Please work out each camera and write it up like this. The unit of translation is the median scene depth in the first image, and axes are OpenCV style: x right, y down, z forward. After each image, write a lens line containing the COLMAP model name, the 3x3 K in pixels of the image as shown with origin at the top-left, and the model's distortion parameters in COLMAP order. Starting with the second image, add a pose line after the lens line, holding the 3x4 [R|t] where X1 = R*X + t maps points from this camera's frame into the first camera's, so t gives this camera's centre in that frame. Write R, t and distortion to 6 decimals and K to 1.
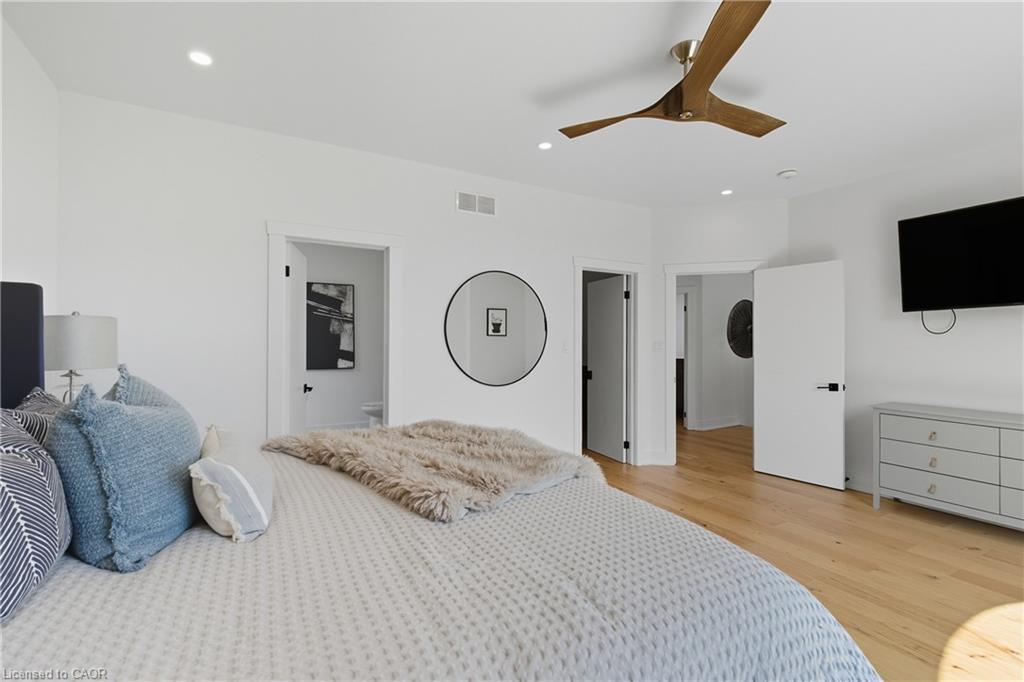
lens RADIAL K [[456.5, 0, 508.9], [0, 456.5, 344.6], [0, 0, 1]] dist [-0.001764, -0.000173]
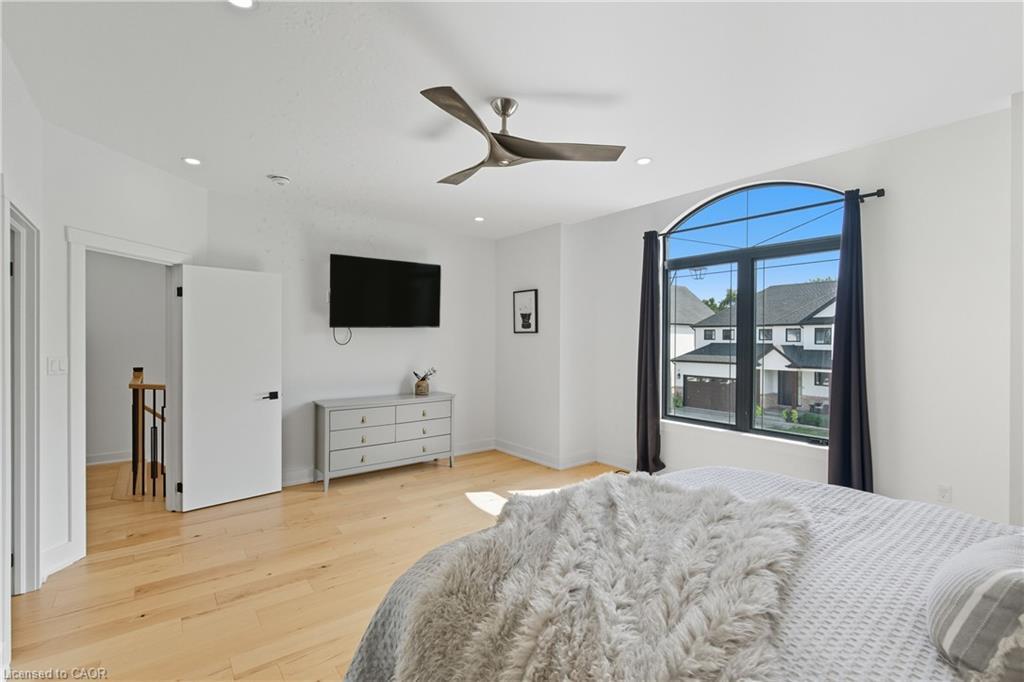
lens RADIAL K [[456.5, 0, 508.9], [0, 456.5, 344.6], [0, 0, 1]] dist [-0.001764, -0.000173]
pose [[-0.143822, 0.018220, 0.989436, -0.445434], [0.023141, 0.999619, -0.015044, 0.006033], [-0.989333, 0.020732, -0.144189, 0.700776]]
